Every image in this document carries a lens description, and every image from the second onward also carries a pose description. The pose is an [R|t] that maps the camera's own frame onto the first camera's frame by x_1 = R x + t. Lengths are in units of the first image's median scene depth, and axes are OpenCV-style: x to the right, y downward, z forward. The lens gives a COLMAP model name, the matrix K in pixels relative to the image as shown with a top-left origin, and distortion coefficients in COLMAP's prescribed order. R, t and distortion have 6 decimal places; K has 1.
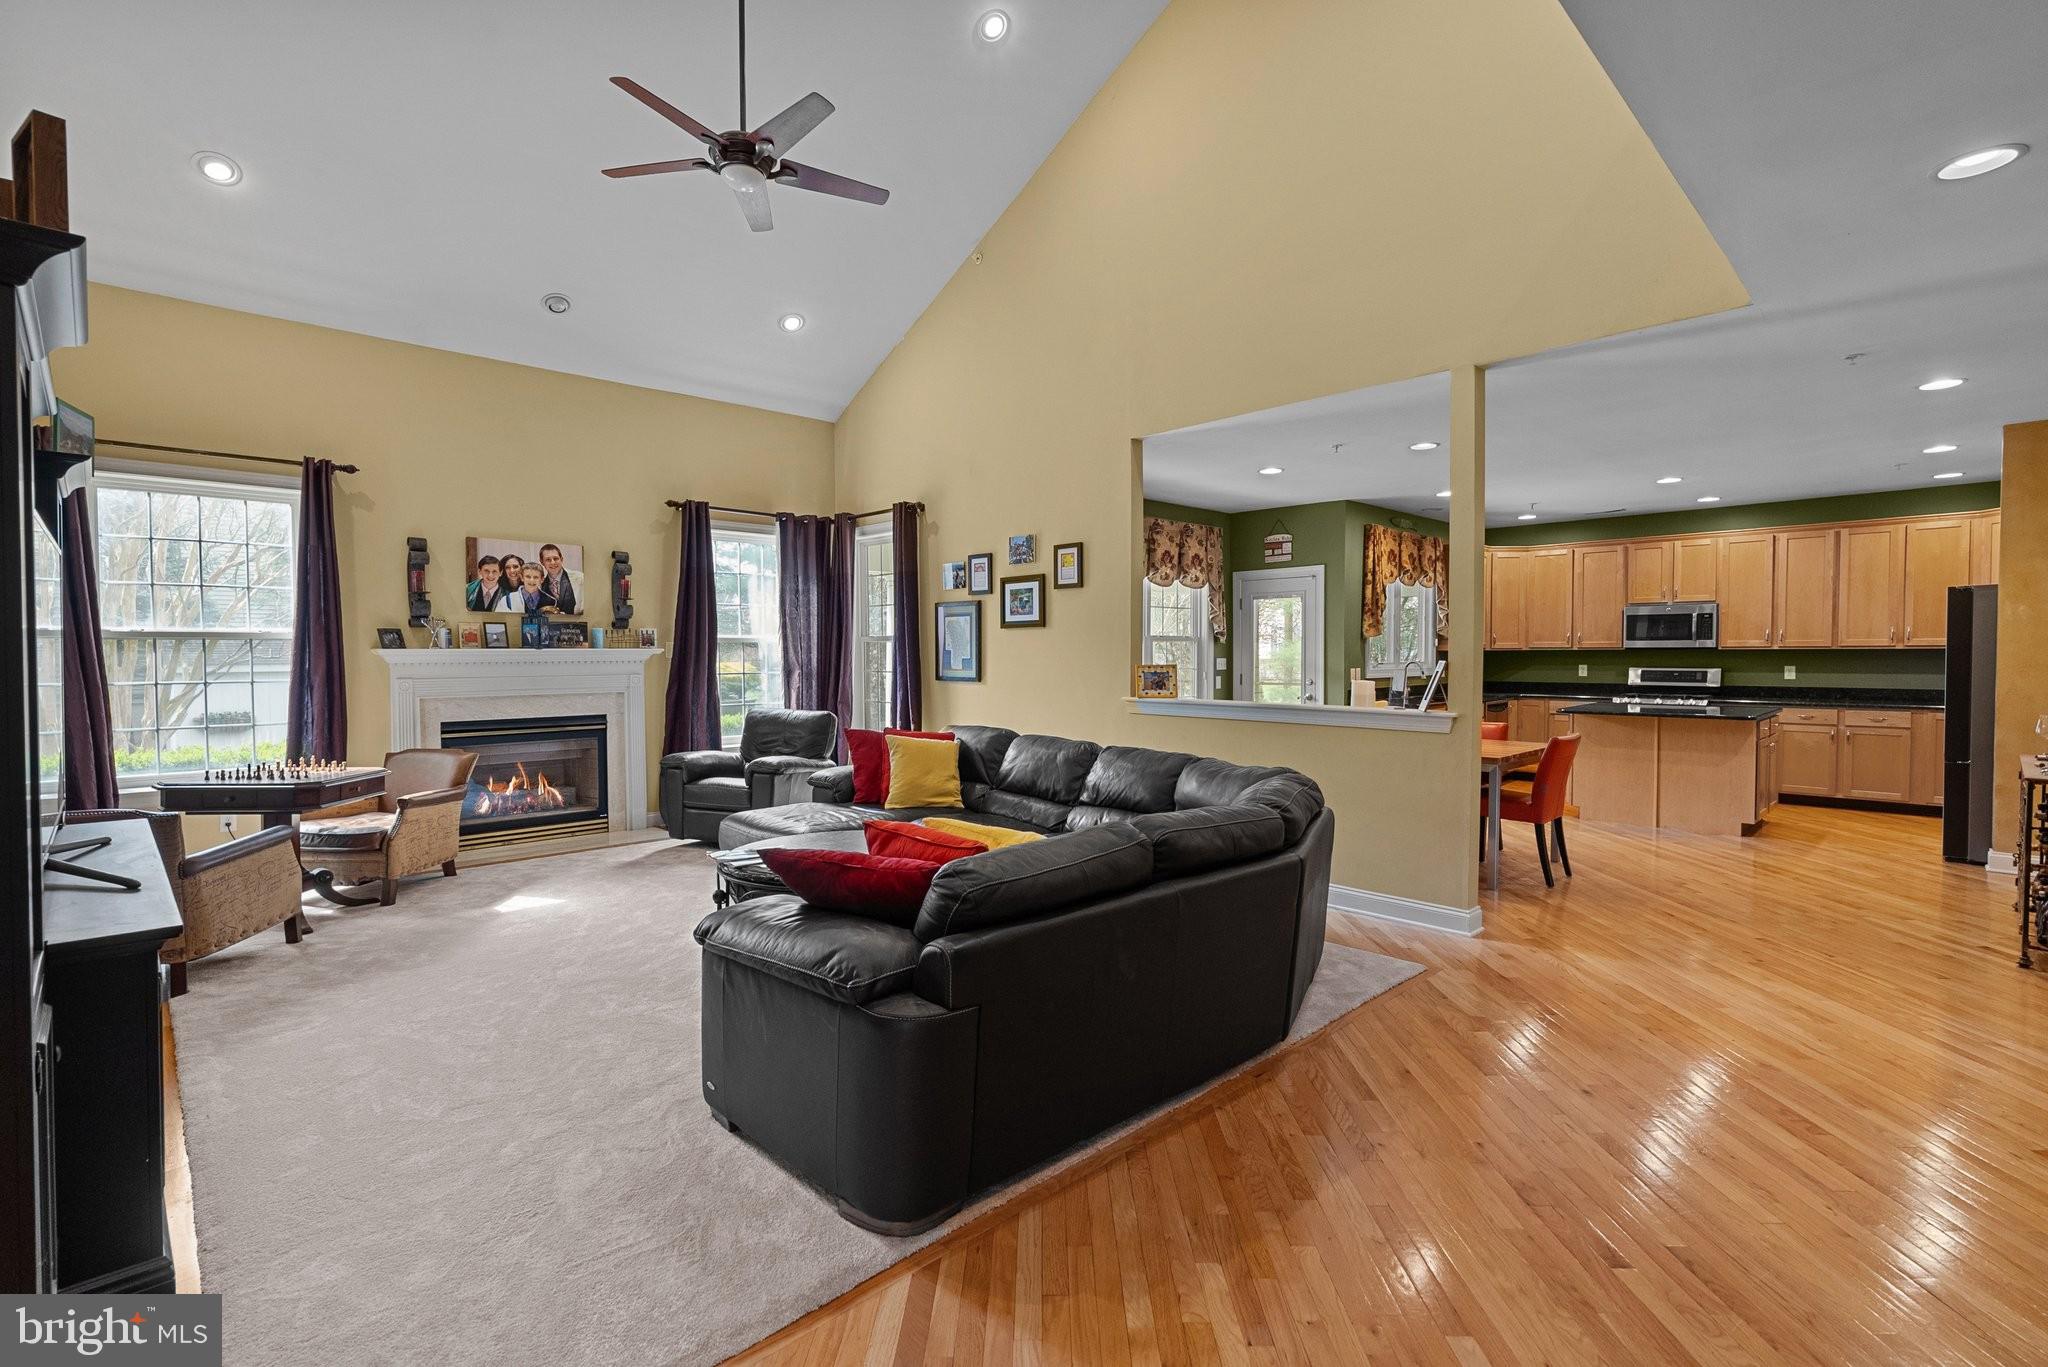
lens RADIAL K [[958.4, 0, 1013.5], [0, 958.4, 676.5], [0, 0, 1]] dist [-0.000488, 0.000417]
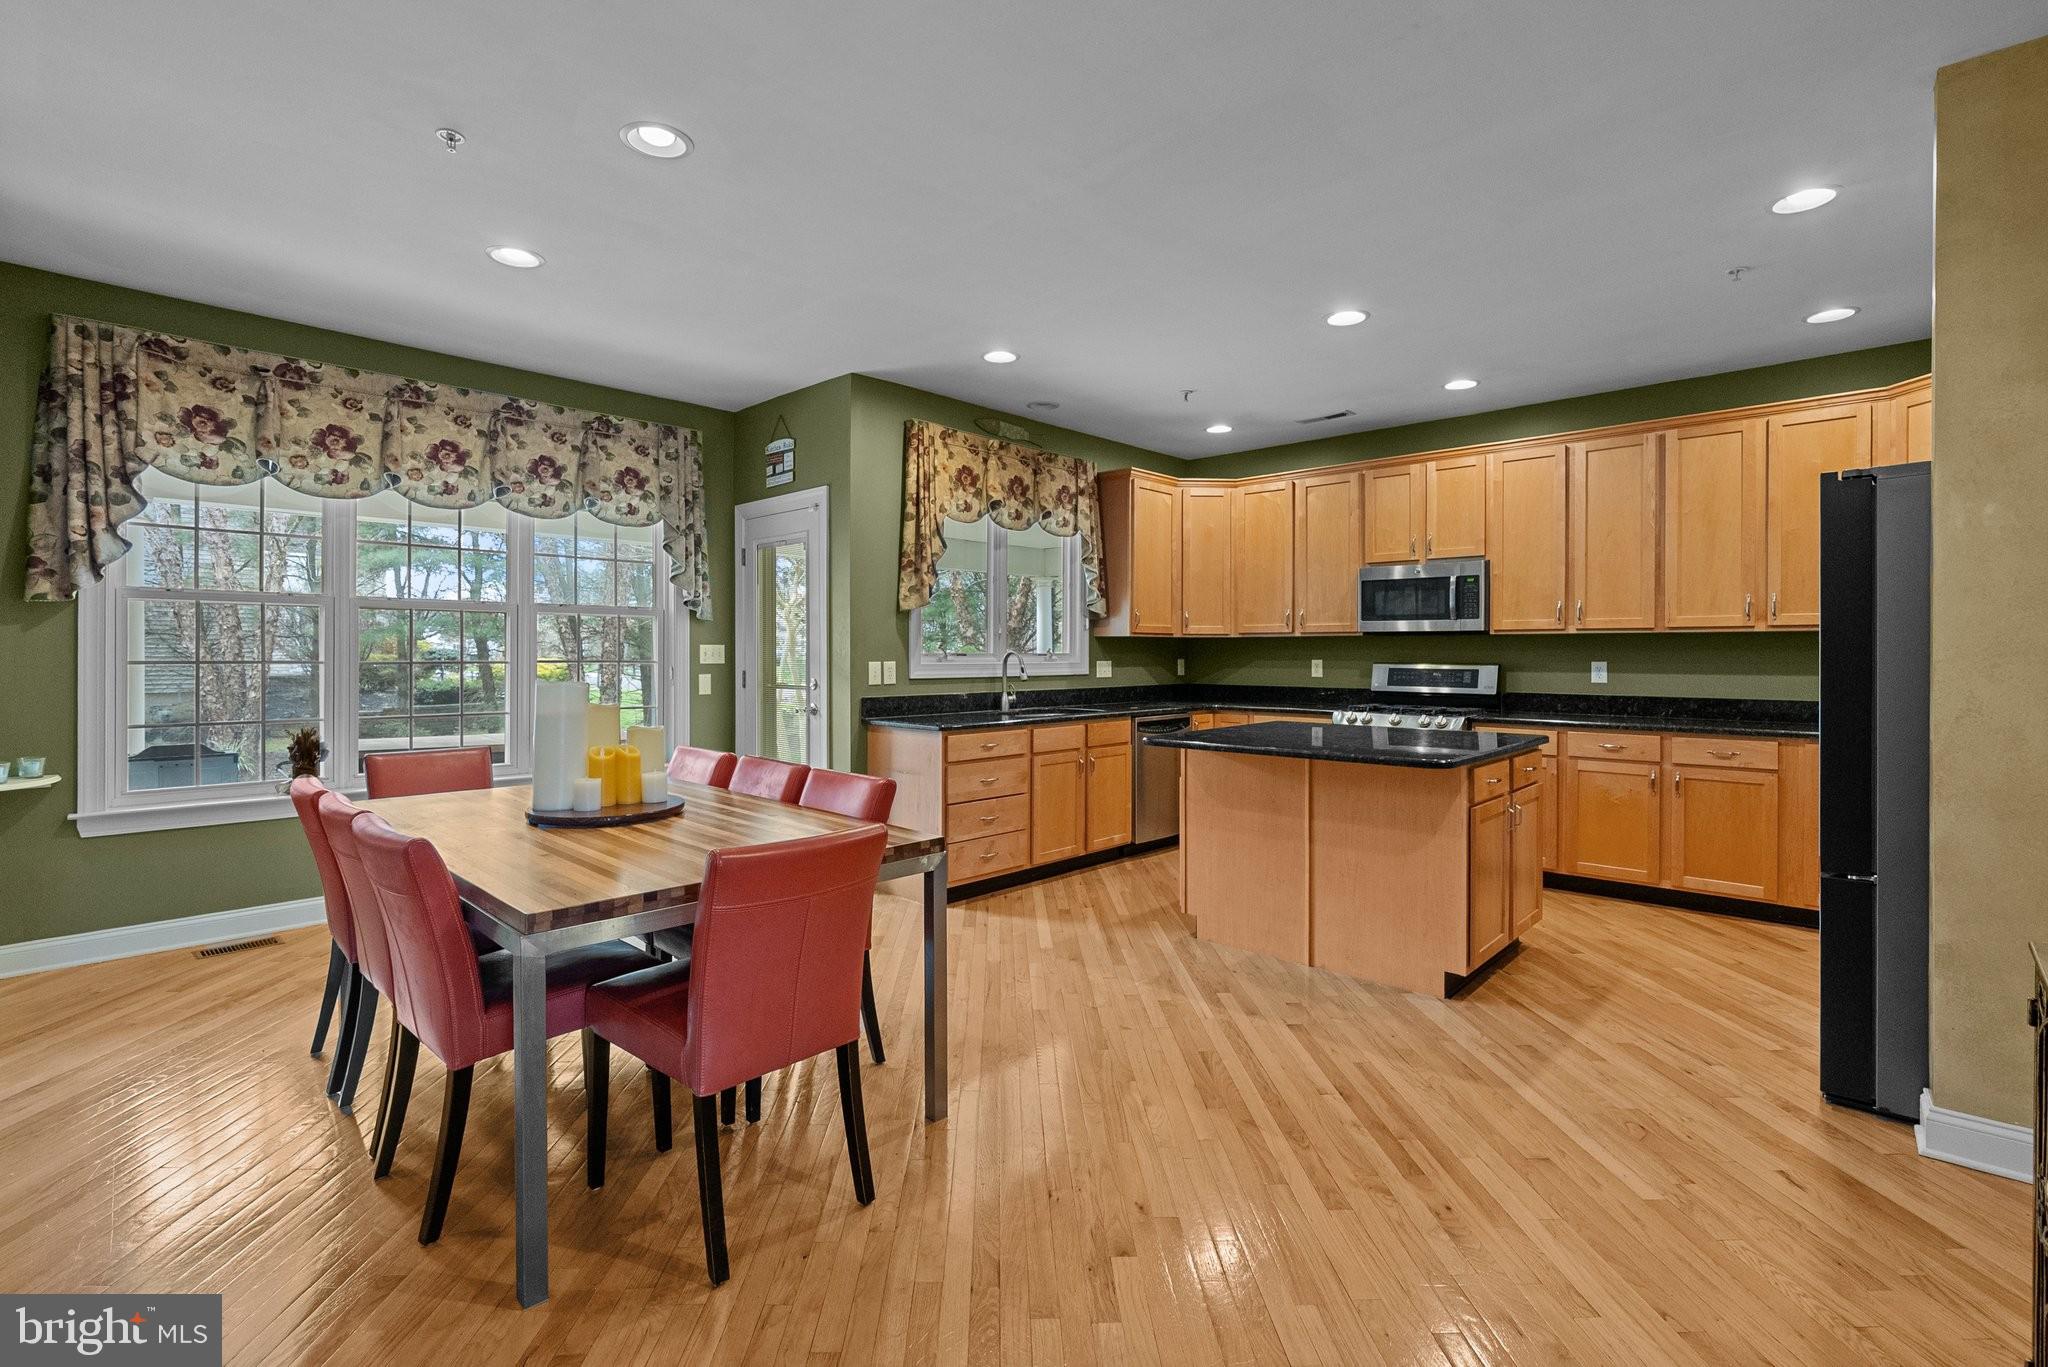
lens RADIAL K [[946.0, 0, 1025.0], [0, 946.0, 652.3], [0, 0, 1]] dist [-0.003510, -0.000424]
pose [[0.998869, 0.005086, 0.047267, 0.399938], [-0.003936, 0.999695, -0.024388, -0.000348], [-0.047376, 0.024175, 0.998585, 0.397850]]
